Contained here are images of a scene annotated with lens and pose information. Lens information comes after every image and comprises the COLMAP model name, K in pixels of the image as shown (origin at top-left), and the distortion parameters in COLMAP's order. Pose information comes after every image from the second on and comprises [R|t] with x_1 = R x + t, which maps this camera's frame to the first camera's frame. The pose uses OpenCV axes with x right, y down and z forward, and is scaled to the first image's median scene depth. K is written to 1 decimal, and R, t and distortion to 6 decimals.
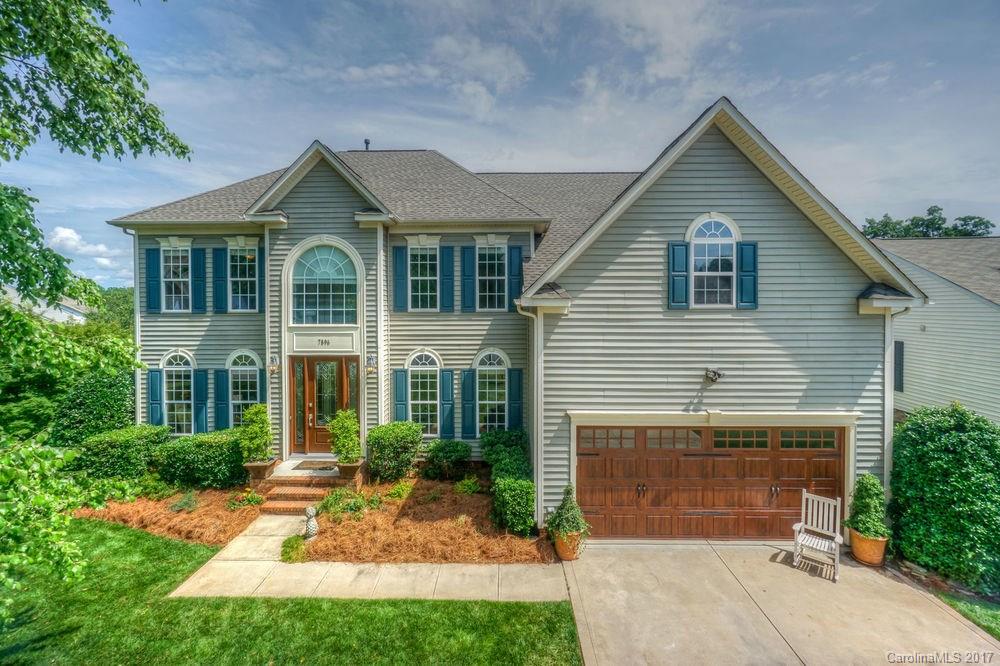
lens RADIAL K [[438.7, 0, 487.2], [0, 438.7, 313.7], [0, 0, 1]] dist [0.000186, 0.001316]
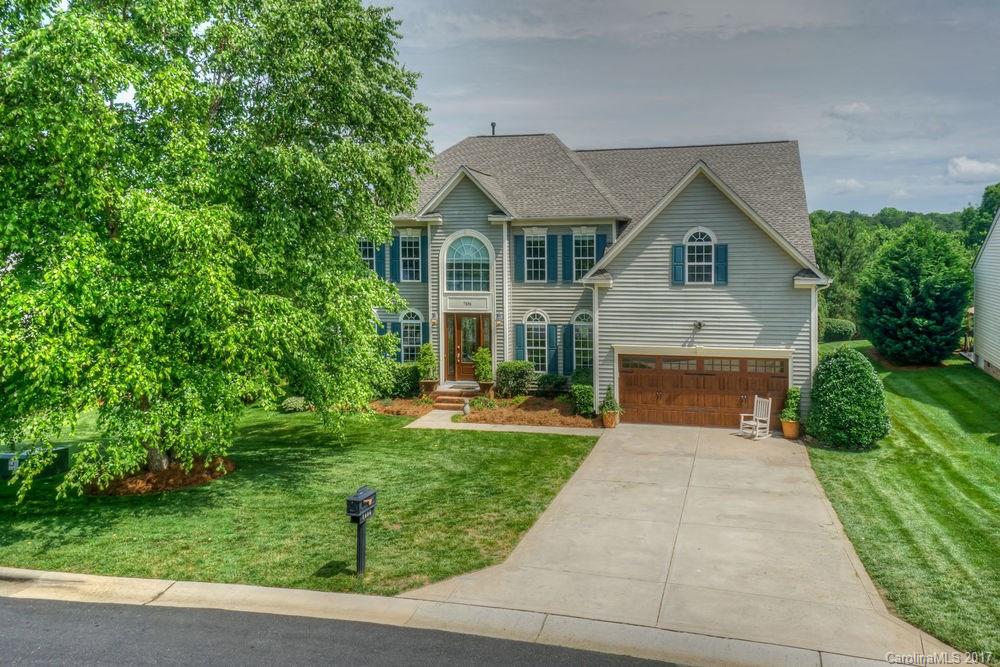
lens RADIAL K [[785.5, 0, 501.8], [0, 785.5, 333.6], [0, 0, 1]] dist [0.017569, 0.001759]
pose [[0.969446, 0.019118, -0.244558, 0.376476], [0.003133, 0.995912, 0.090272, -0.071061], [0.245284, -0.088280, 0.965424, -1.497121]]
